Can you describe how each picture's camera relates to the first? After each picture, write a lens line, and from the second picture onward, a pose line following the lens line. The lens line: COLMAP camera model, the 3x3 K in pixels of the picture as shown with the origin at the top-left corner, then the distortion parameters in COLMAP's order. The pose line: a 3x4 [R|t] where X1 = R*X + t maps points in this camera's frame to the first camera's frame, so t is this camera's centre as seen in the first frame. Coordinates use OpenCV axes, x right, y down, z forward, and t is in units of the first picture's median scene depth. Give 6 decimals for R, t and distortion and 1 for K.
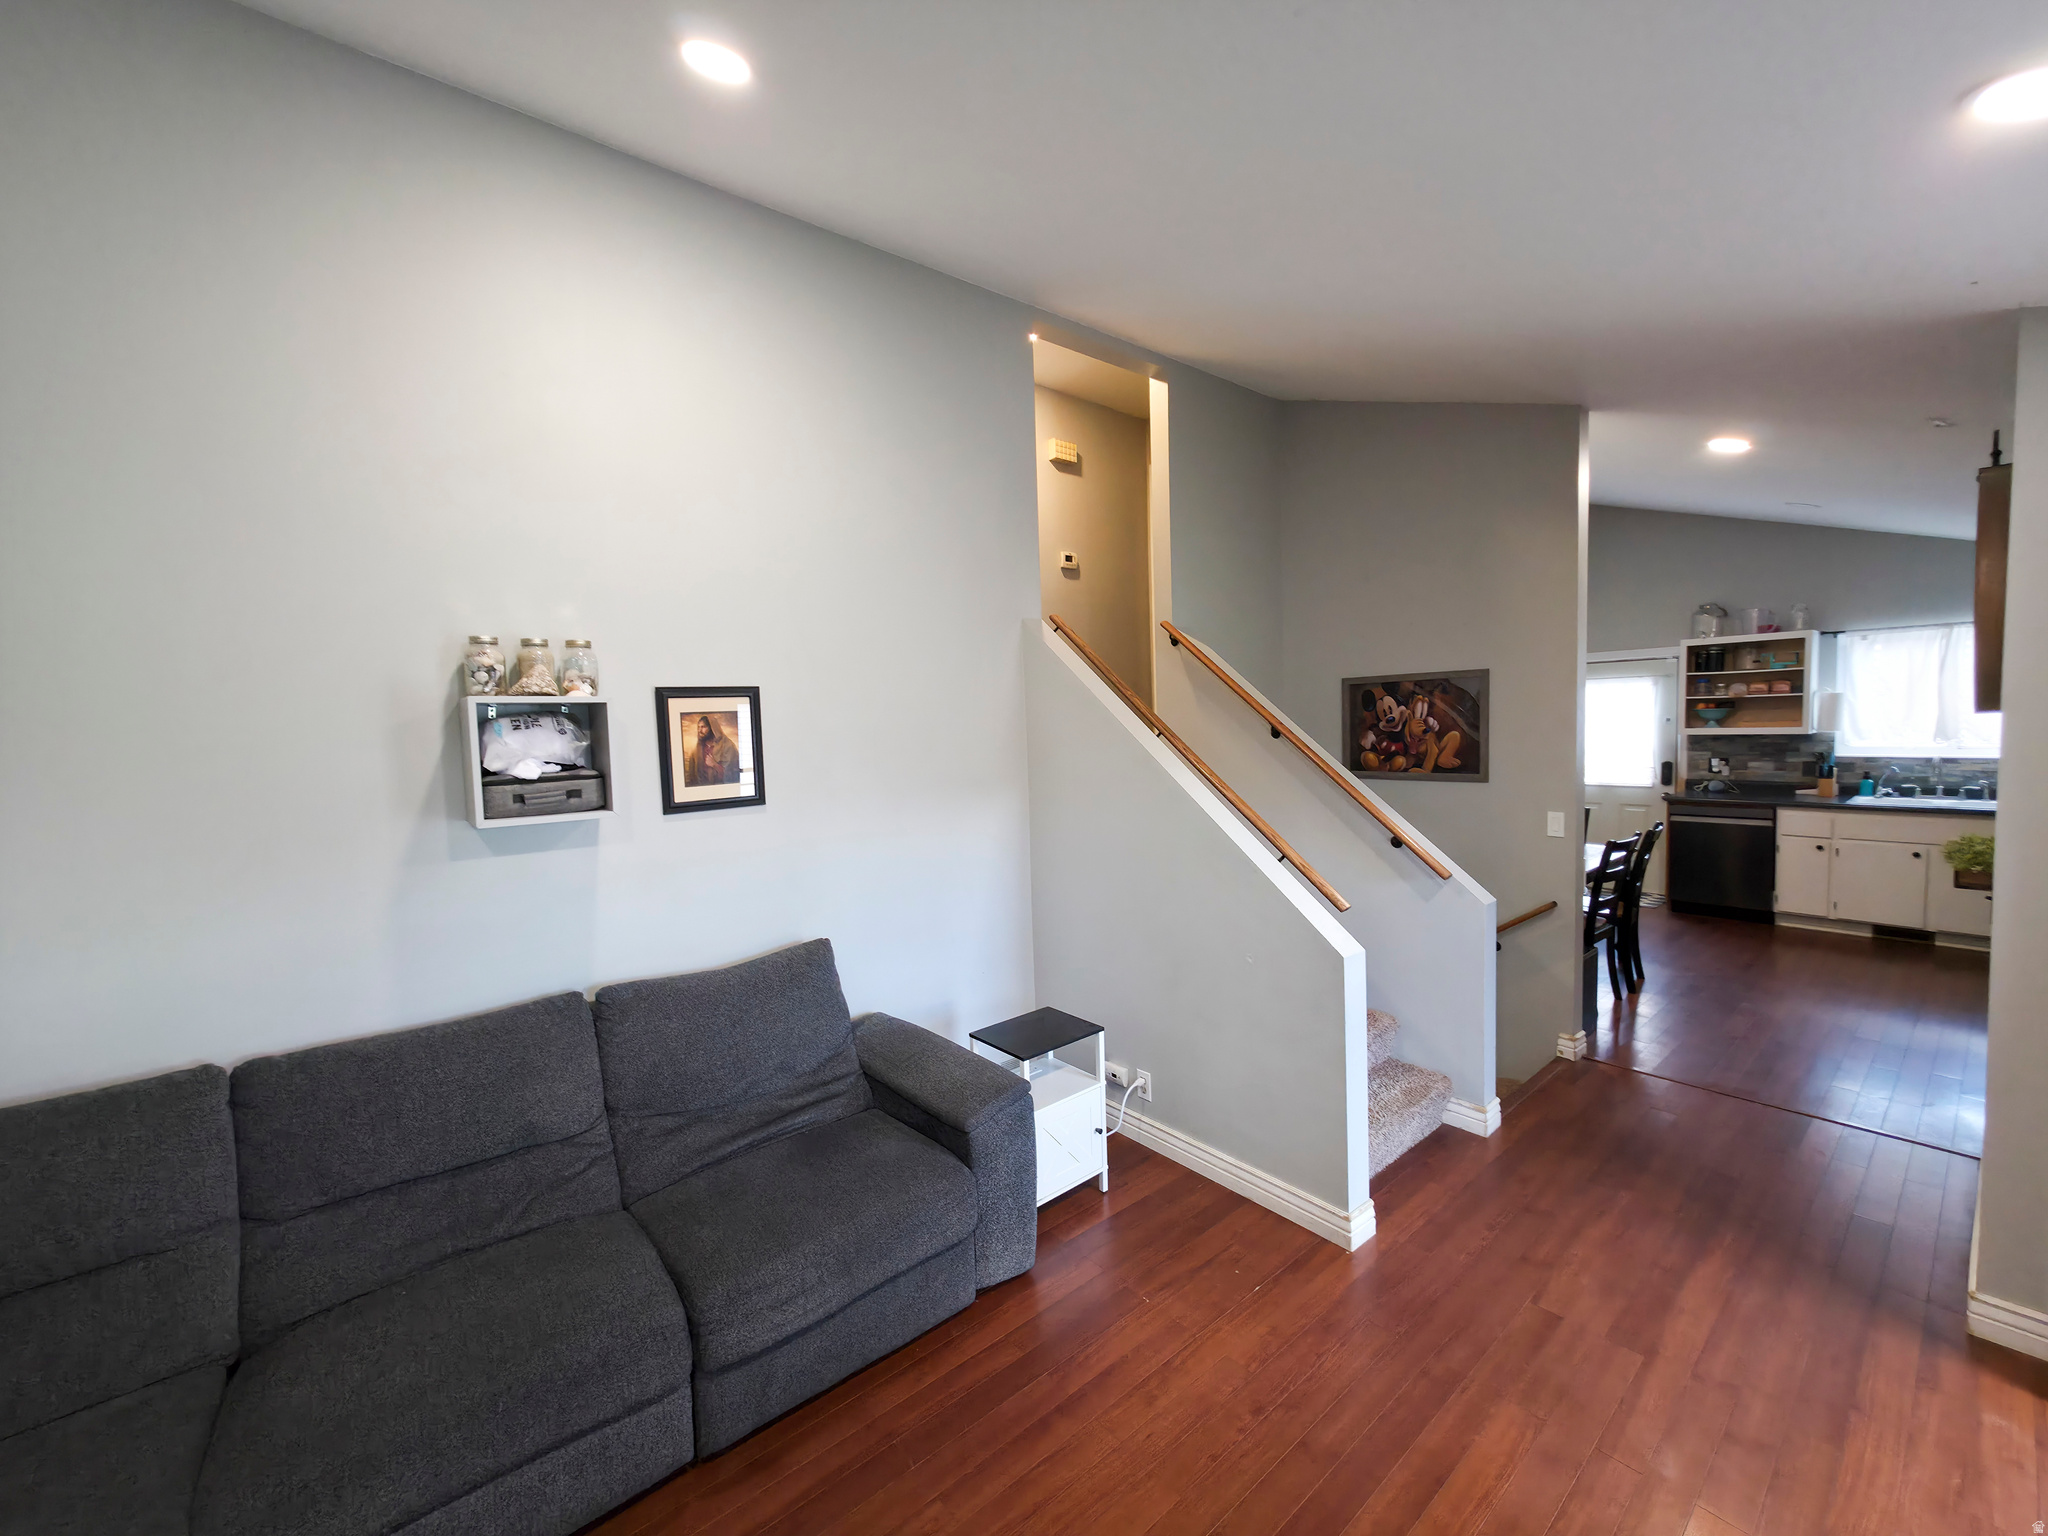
lens RADIAL K [[812.2, 0, 1022.6], [0, 812.2, 772.0], [0, 0, 1]] dist [-0.001064, 0.000113]
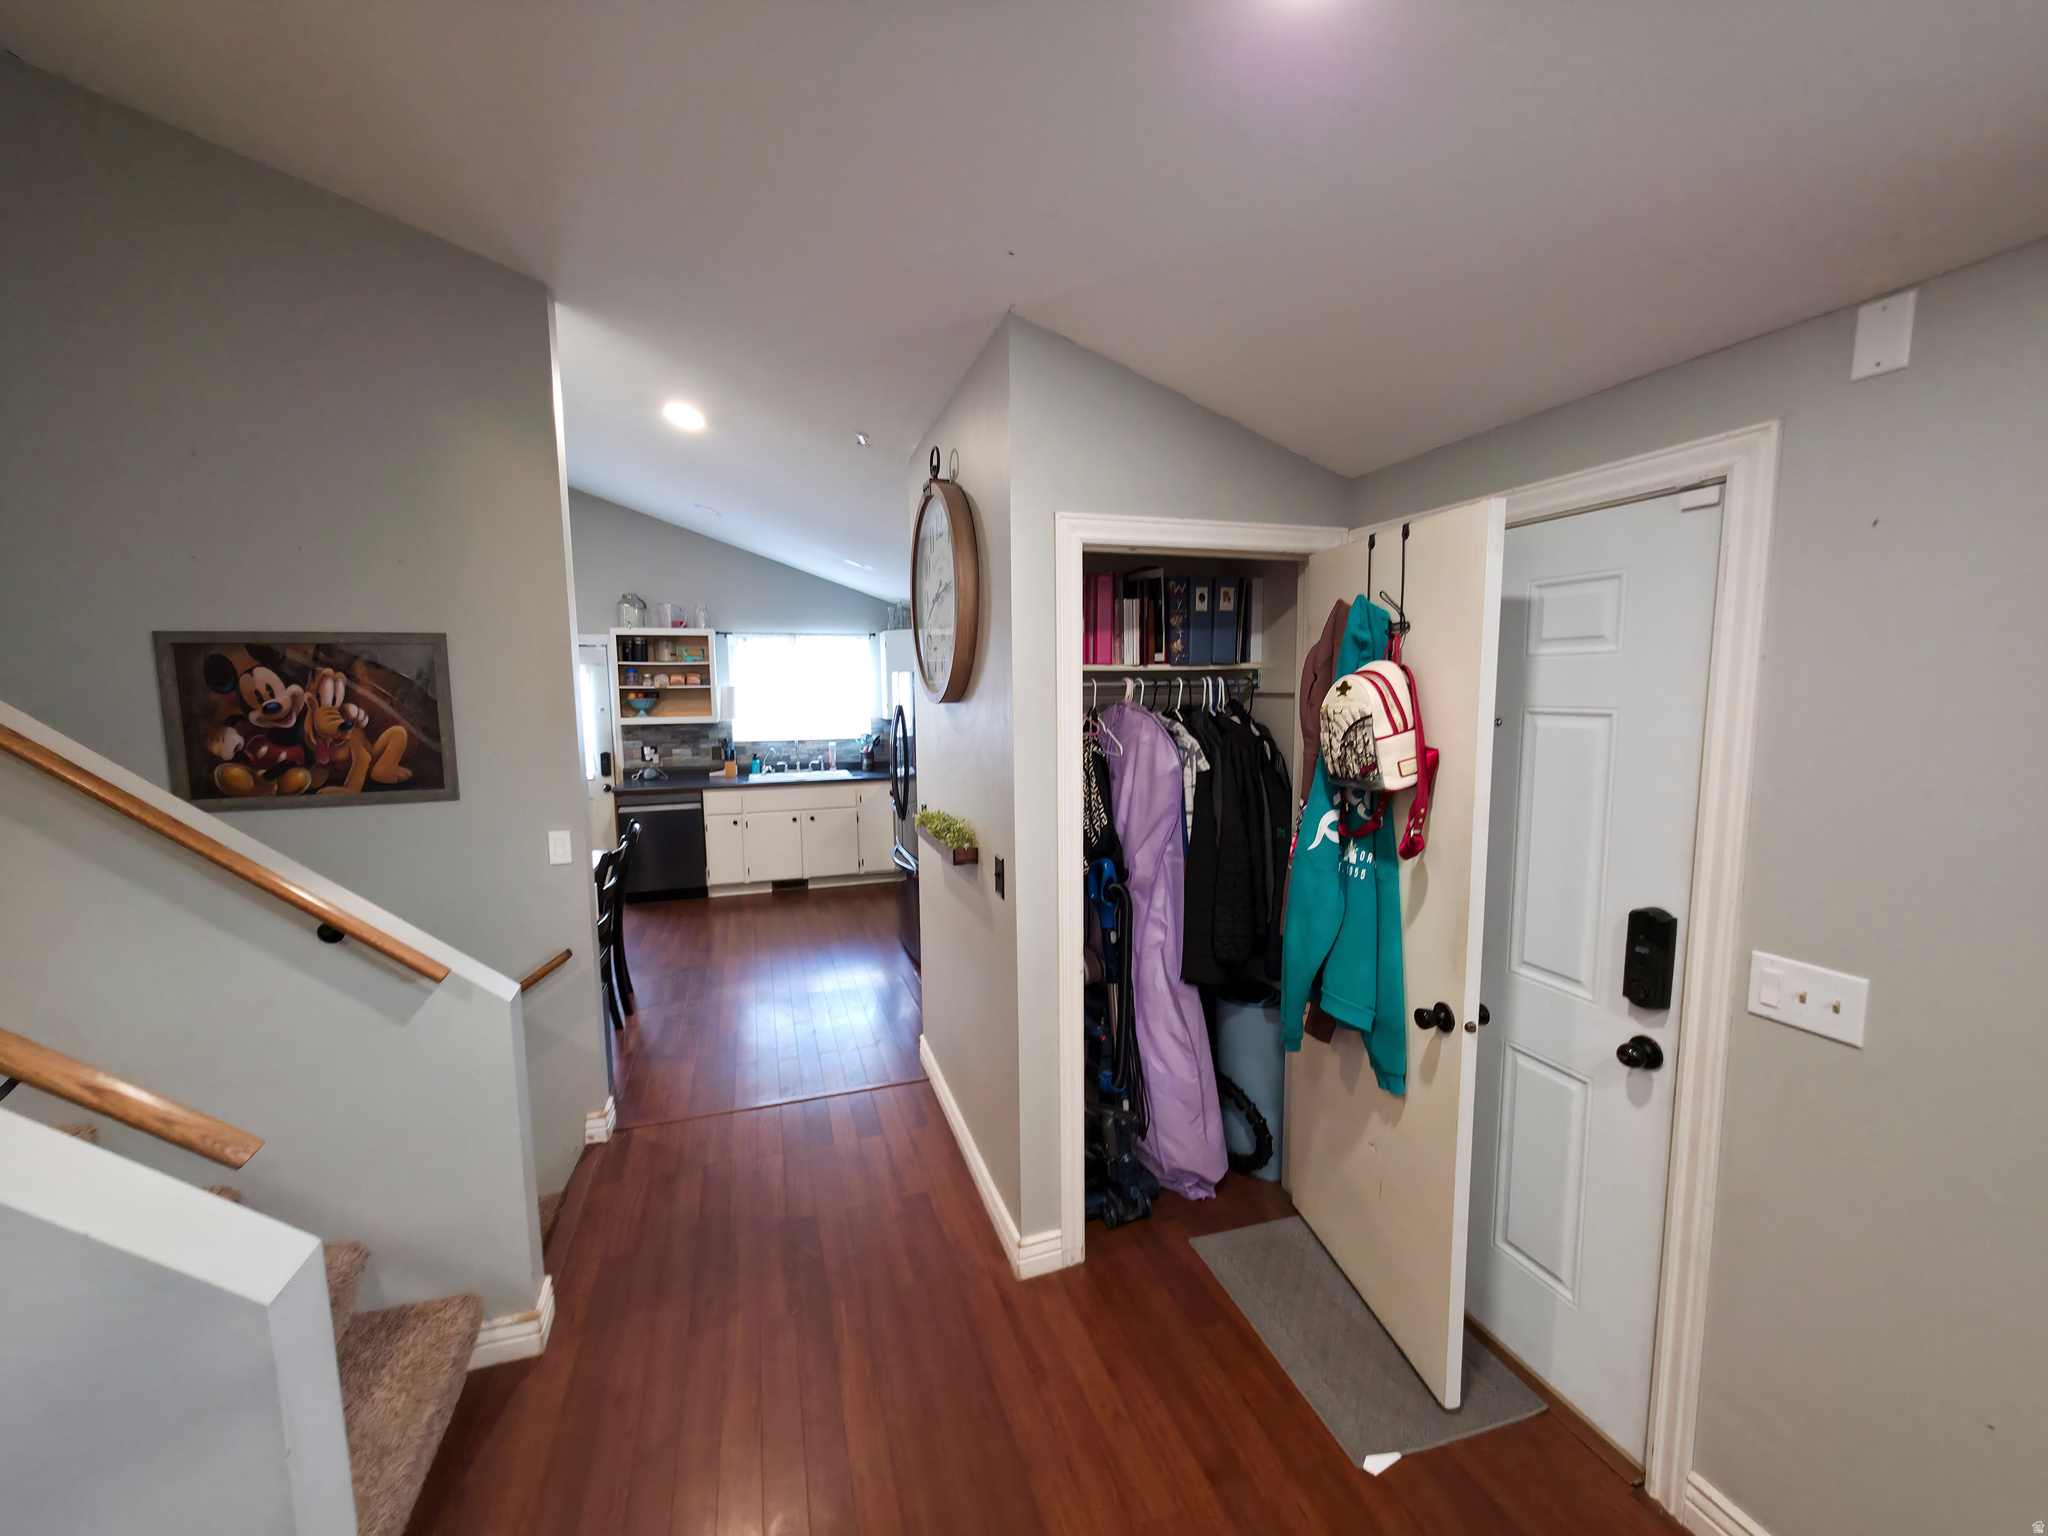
lens RADIAL K [[812.2, 0, 1008.1], [0, 812.2, 775.4], [0, 0, 1]] dist [-0.001064, 0.000113]
pose [[0.370138, -0.072994, 0.926104, 0.079503], [0.057524, 0.996796, 0.055575, -0.013698], [-0.927194, 0.032702, 0.373151, 0.222963]]
